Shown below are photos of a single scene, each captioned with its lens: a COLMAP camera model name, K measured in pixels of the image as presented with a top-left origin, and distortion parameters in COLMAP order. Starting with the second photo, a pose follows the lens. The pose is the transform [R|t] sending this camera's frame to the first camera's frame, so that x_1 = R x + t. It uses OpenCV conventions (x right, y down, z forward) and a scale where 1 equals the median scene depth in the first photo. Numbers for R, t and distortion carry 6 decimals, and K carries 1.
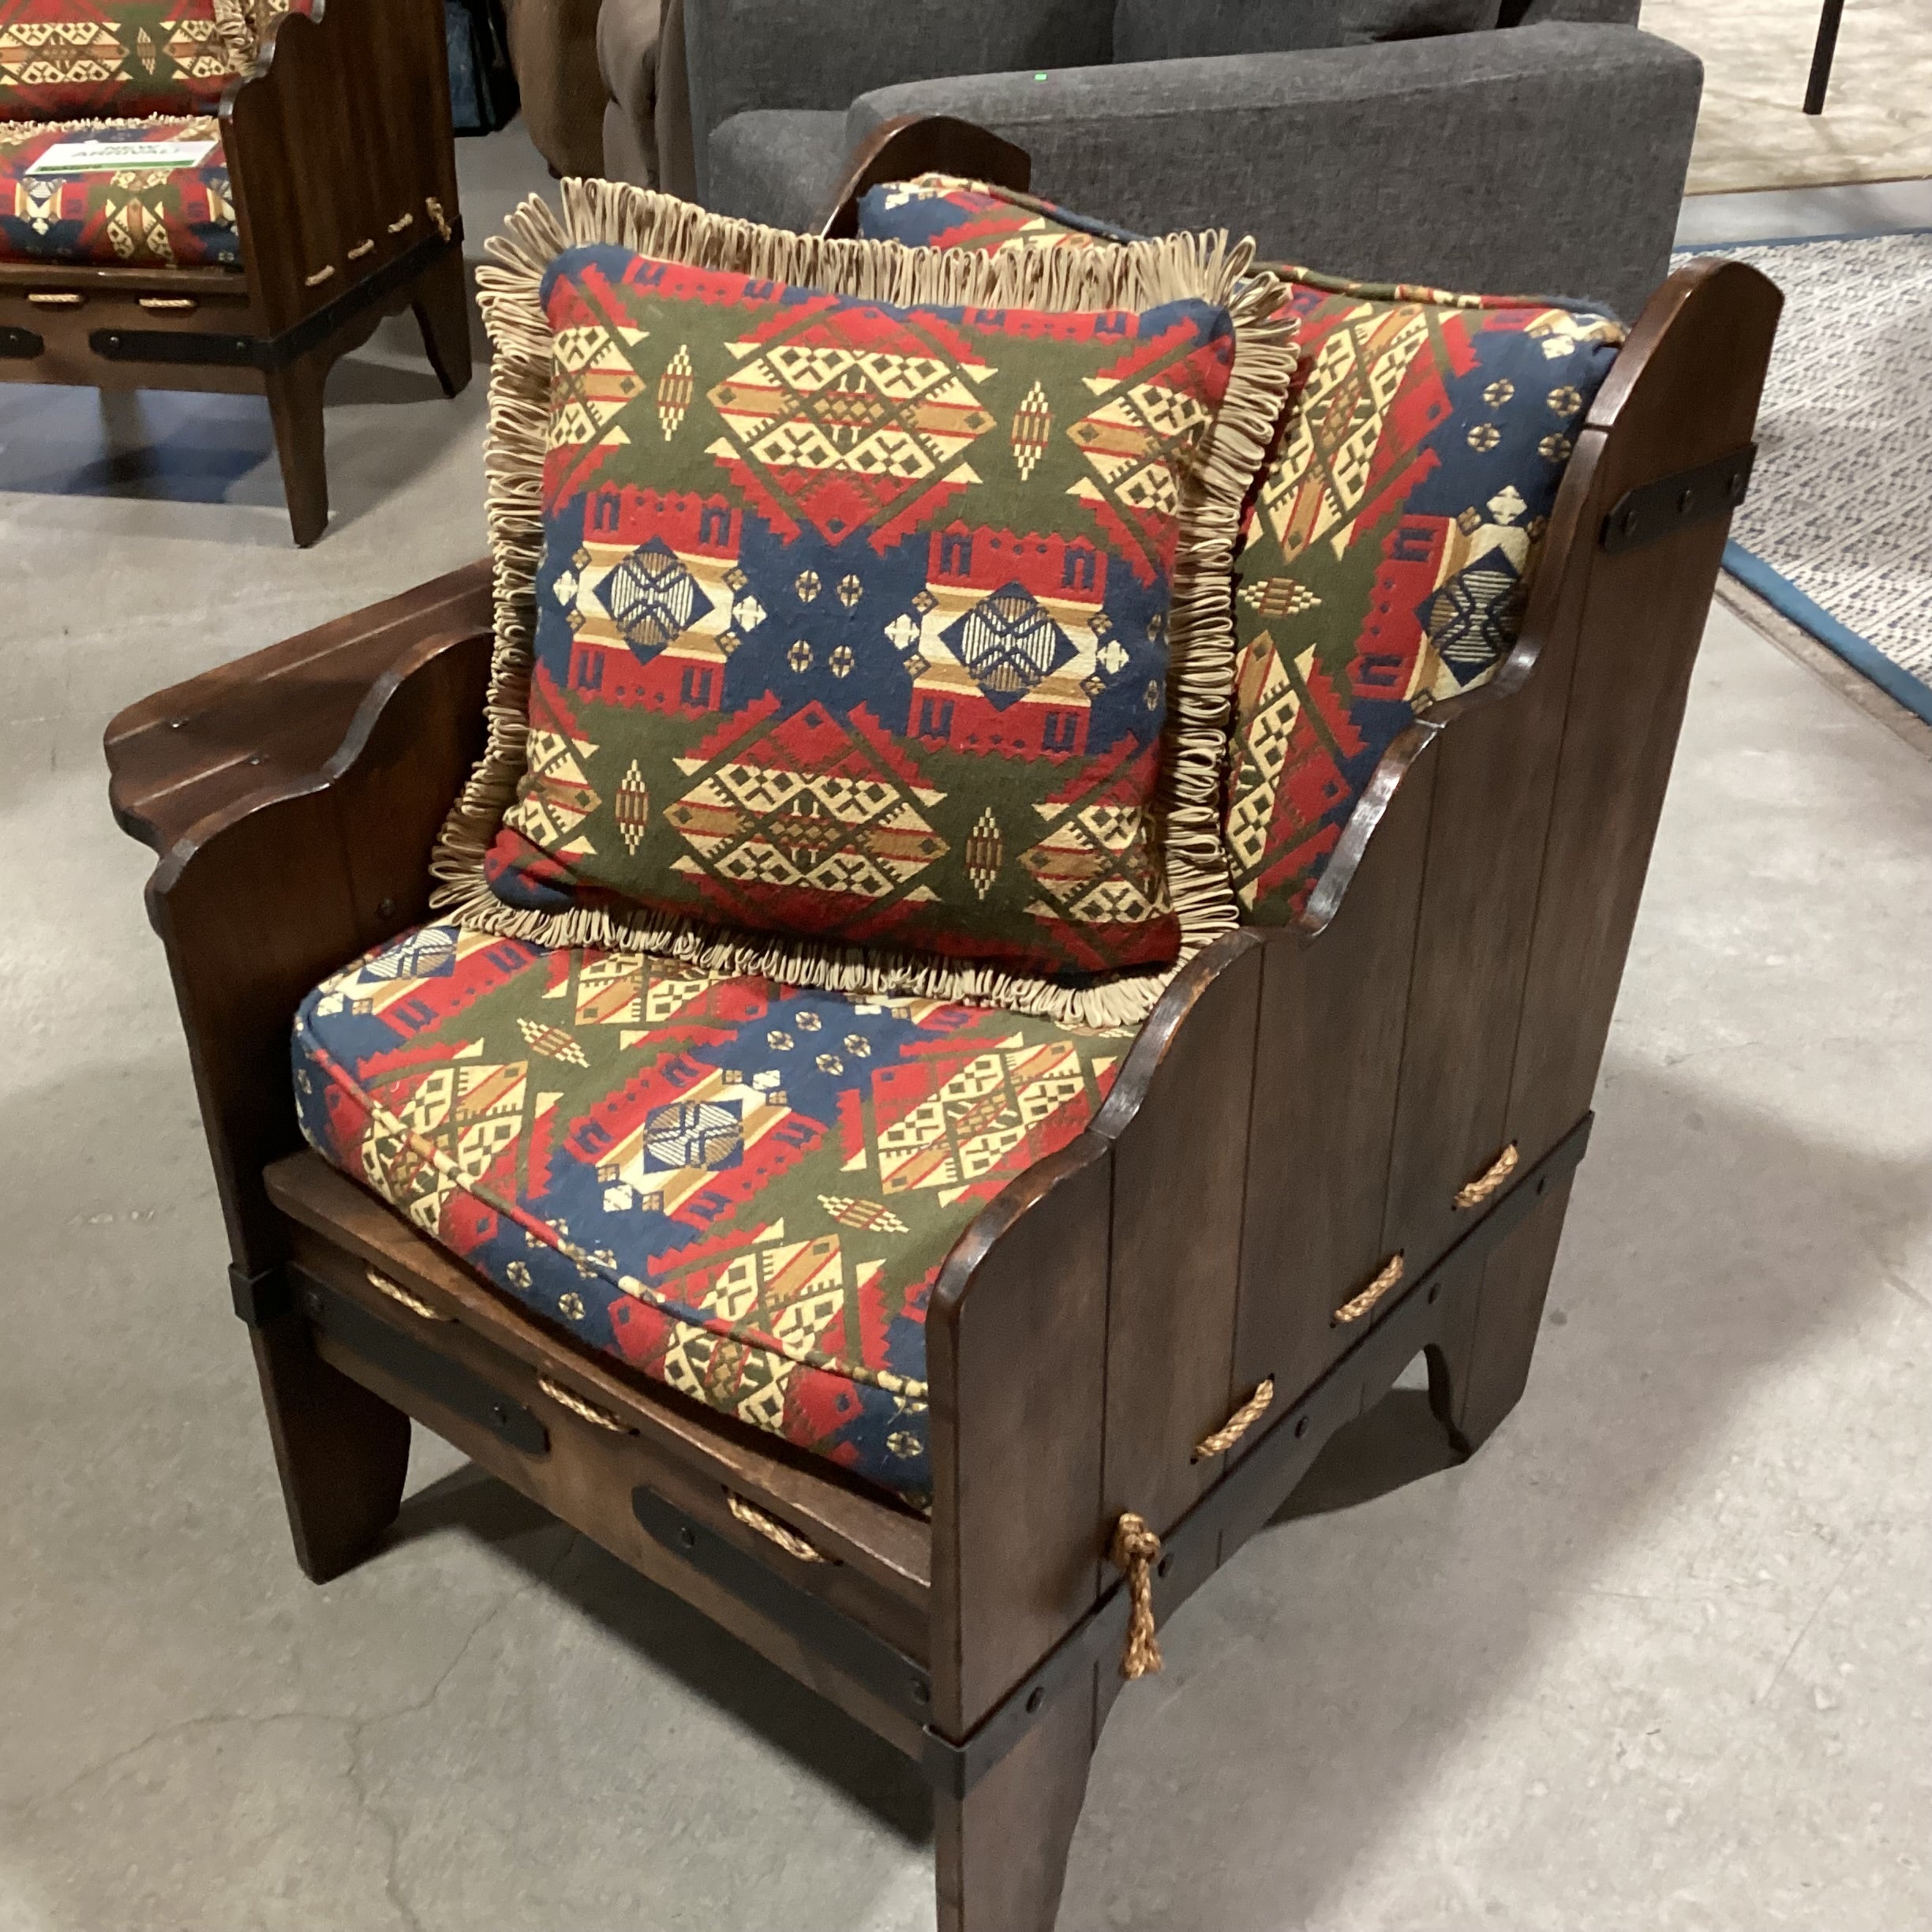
lens RADIAL K [[2304.0, 0, 964.8], [0, 2304.0, 962.1], [0, 0, 1]] dist [0.141420, -0.312615]
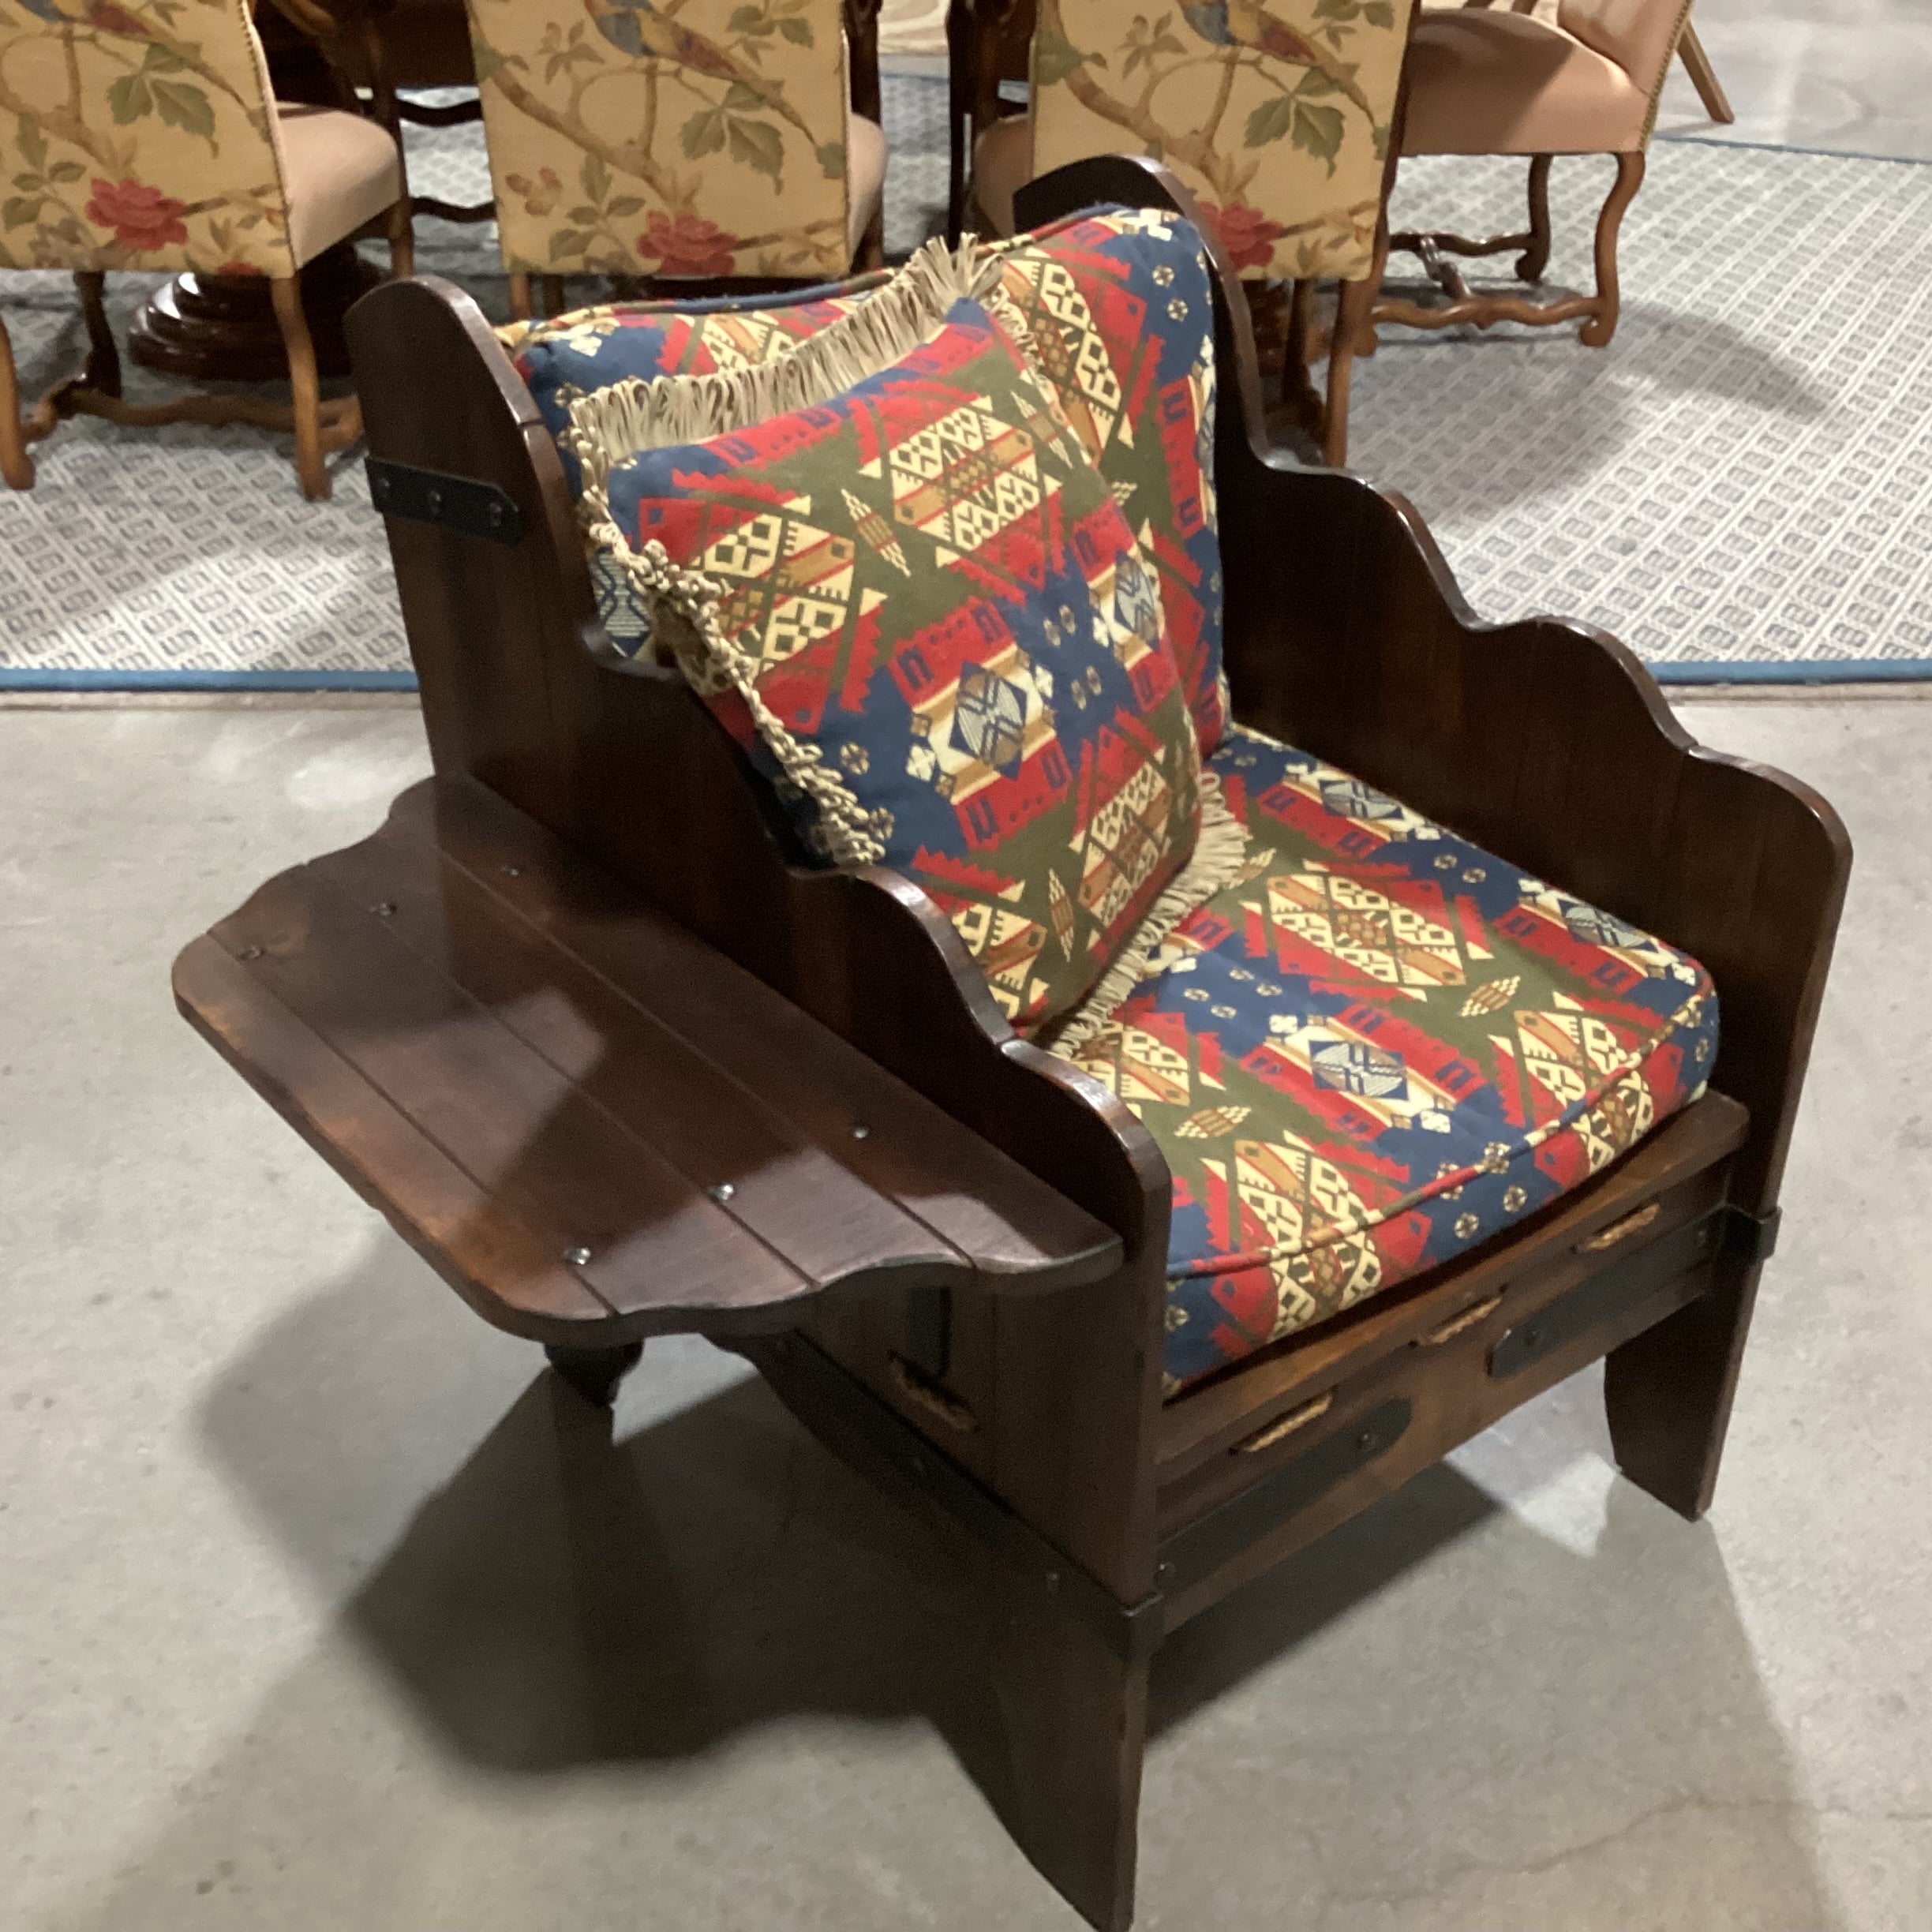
lens RADIAL K [[2312.3, 0, 966.0], [0, 2312.3, 966.0], [0, 0, 1]] dist [0.150717, -0.350103]
pose [[0.220839, -0.496515, 0.839466, -1.007902], [0.526414, 0.785259, 0.325969, -0.399552], [-0.821047, 0.369920, 0.434788, 0.631848]]
